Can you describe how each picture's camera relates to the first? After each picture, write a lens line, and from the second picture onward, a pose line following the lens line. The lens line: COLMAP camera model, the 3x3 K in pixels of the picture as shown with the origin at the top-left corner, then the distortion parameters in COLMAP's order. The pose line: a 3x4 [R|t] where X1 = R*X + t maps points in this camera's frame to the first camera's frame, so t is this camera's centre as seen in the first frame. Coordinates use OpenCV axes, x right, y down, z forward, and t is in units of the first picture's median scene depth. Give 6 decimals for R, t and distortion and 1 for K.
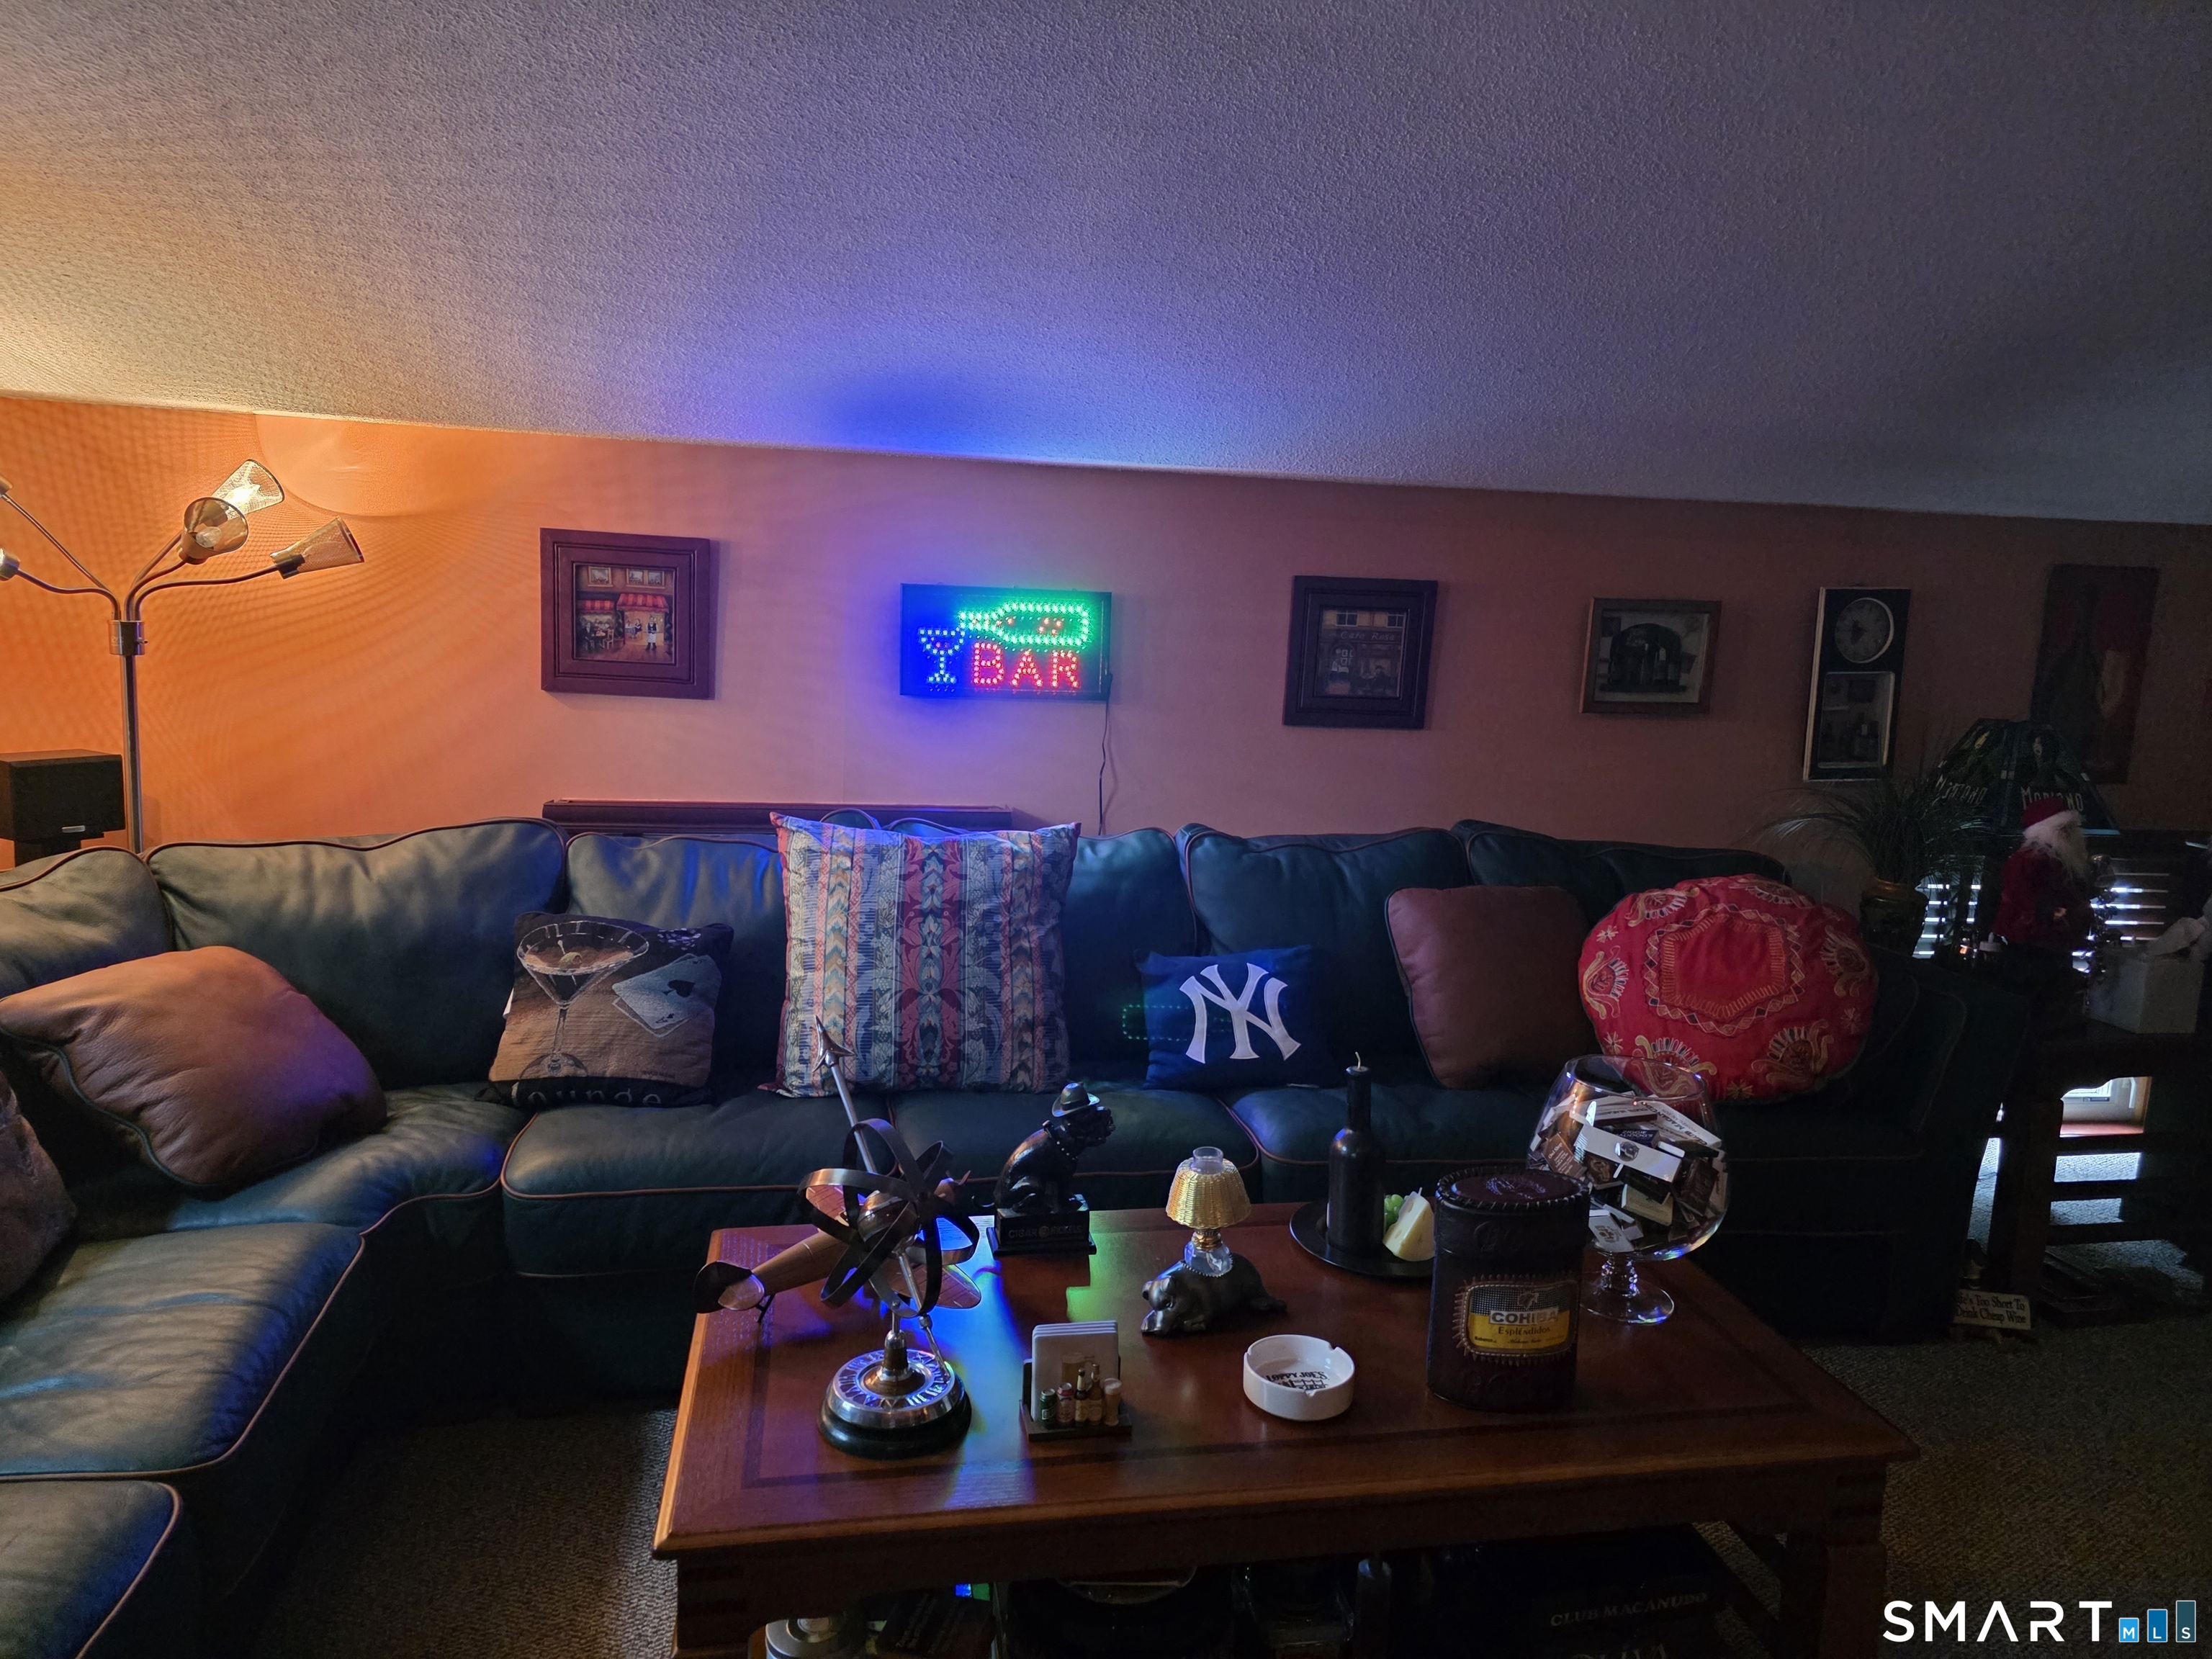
lens RADIAL K [[1478.1, 0, 1109.4], [0, 1478.1, 826.8], [0, 0, 1]] dist [0.038788, -0.006136]
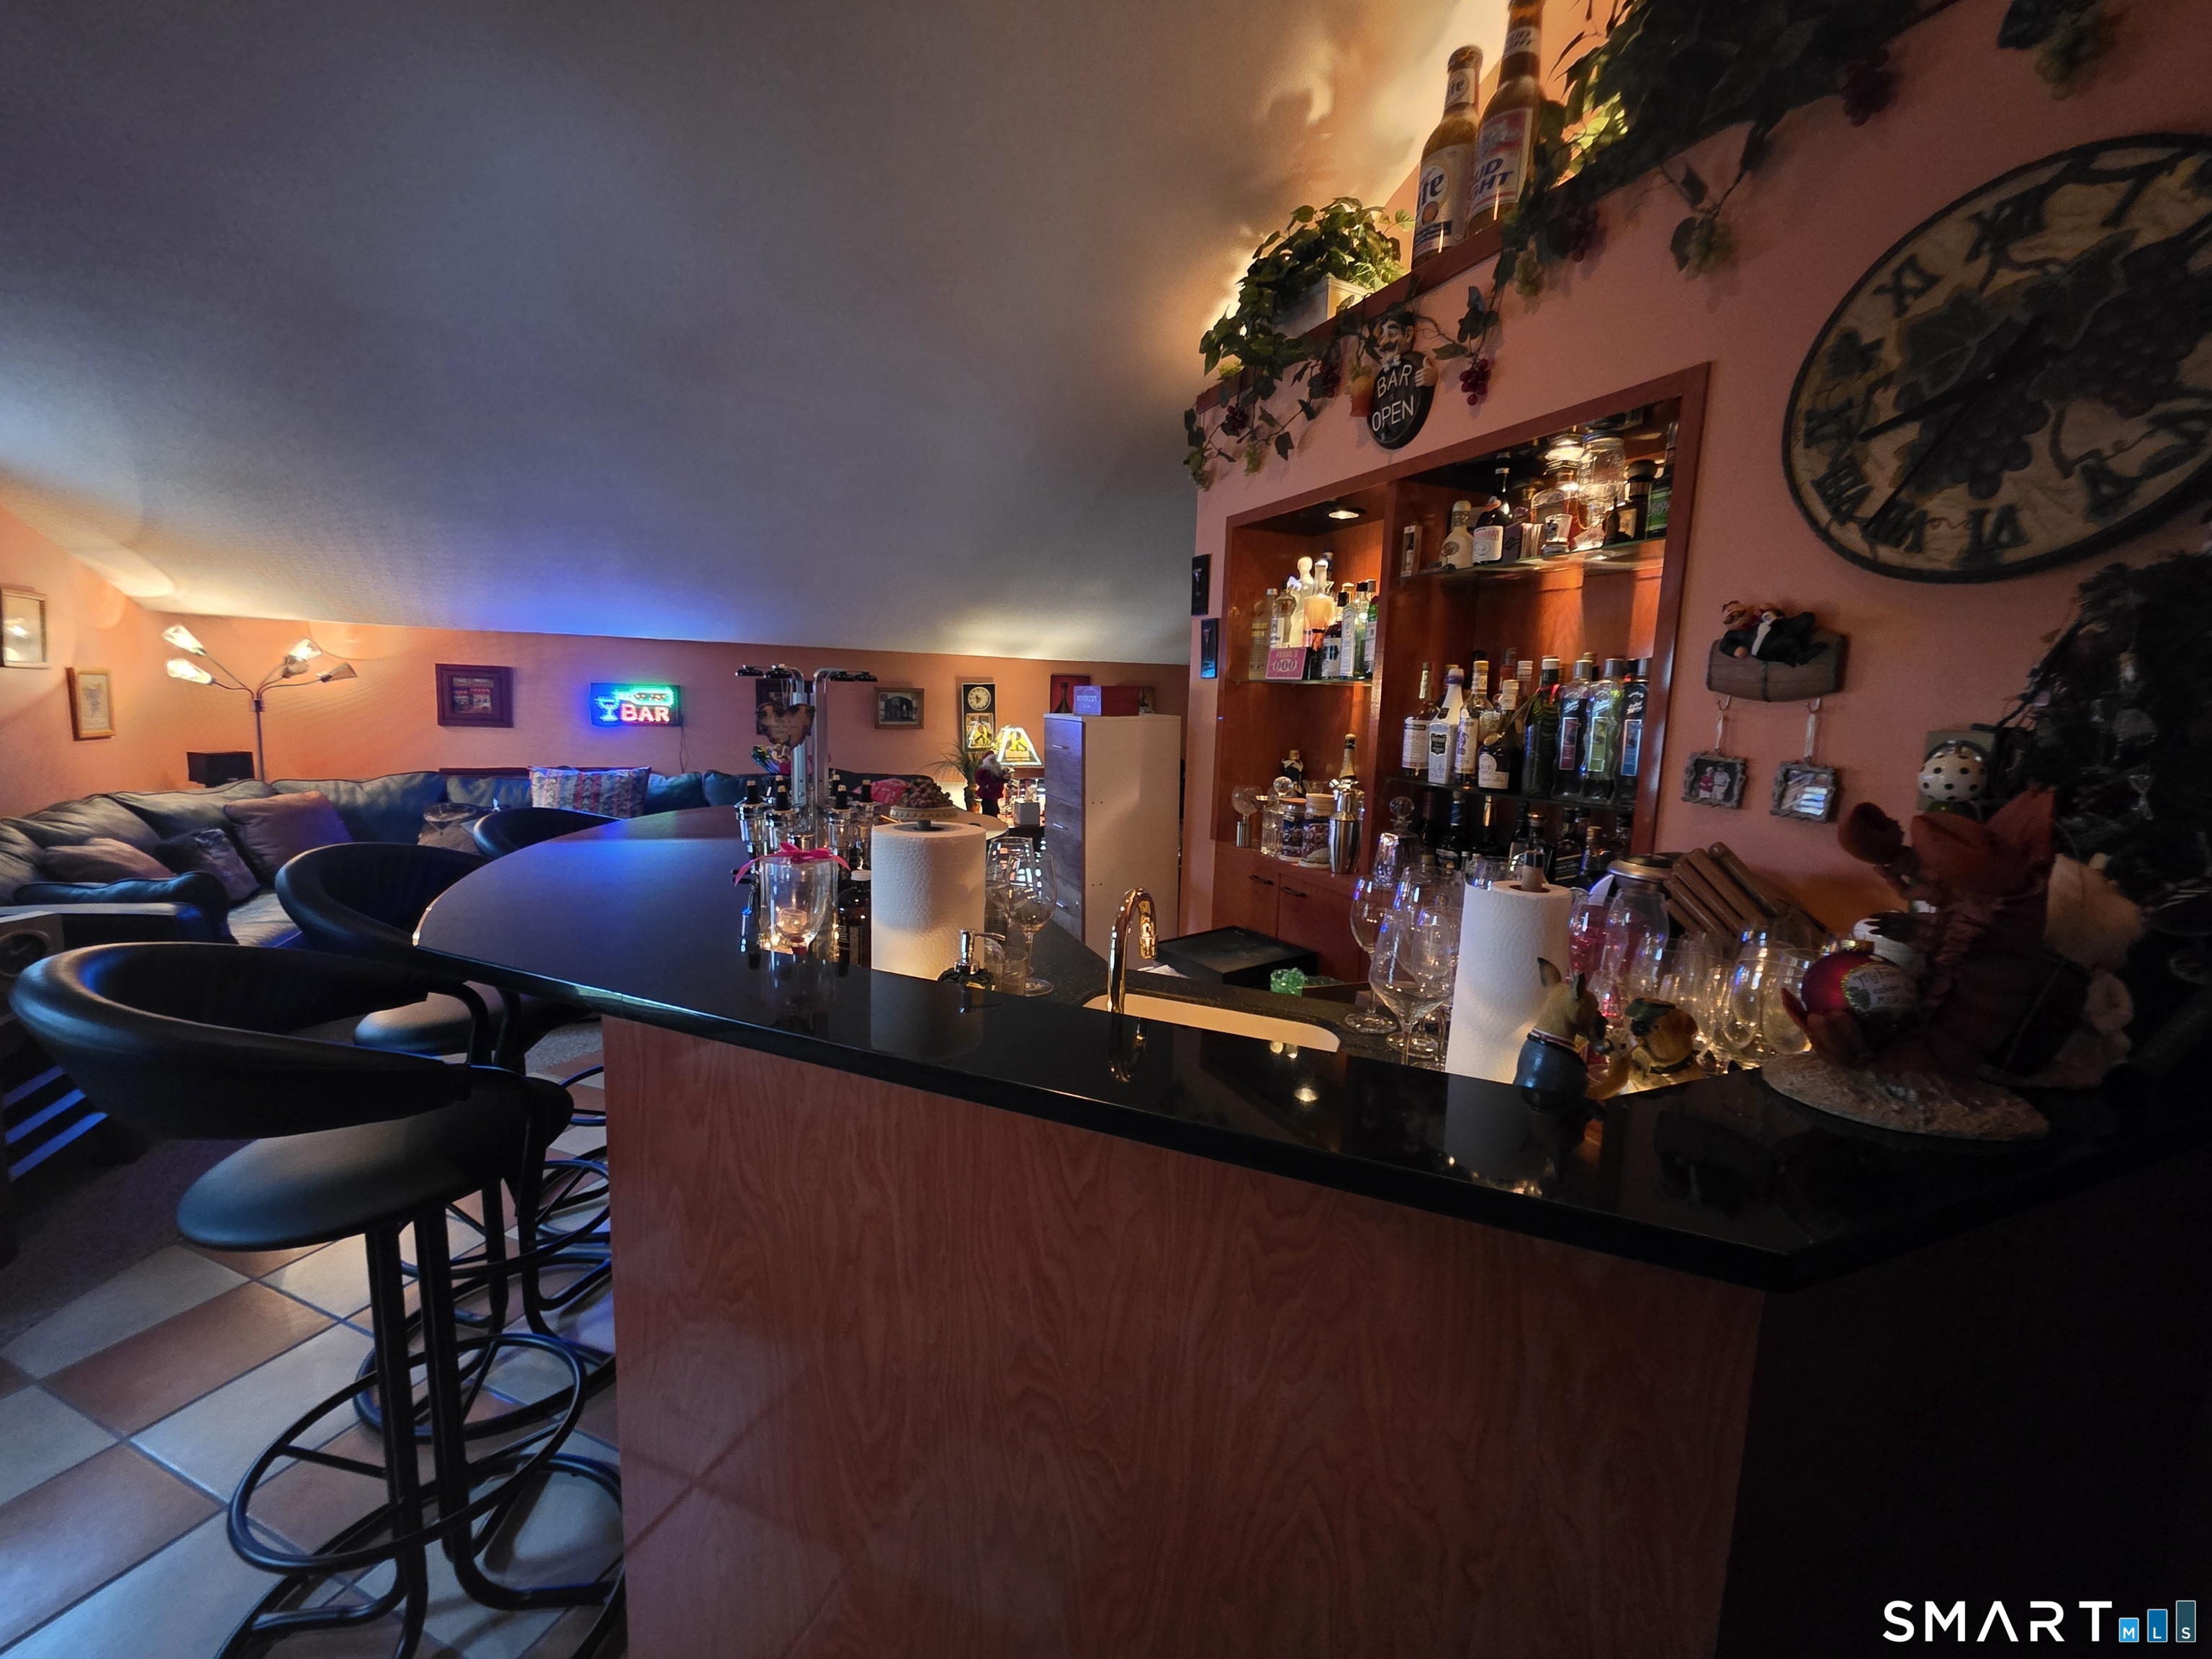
lens RADIAL K [[885.1, 0, 1101.3], [0, 885.1, 826.0], [0, 0, 1]] dist [0.001531, -0.000064]
pose [[0.975100, -0.040470, 0.218040, 0.424481], [0.040457, 0.999171, 0.004528, 0.130794], [-0.218042, 0.004405, 0.975929, -0.799668]]
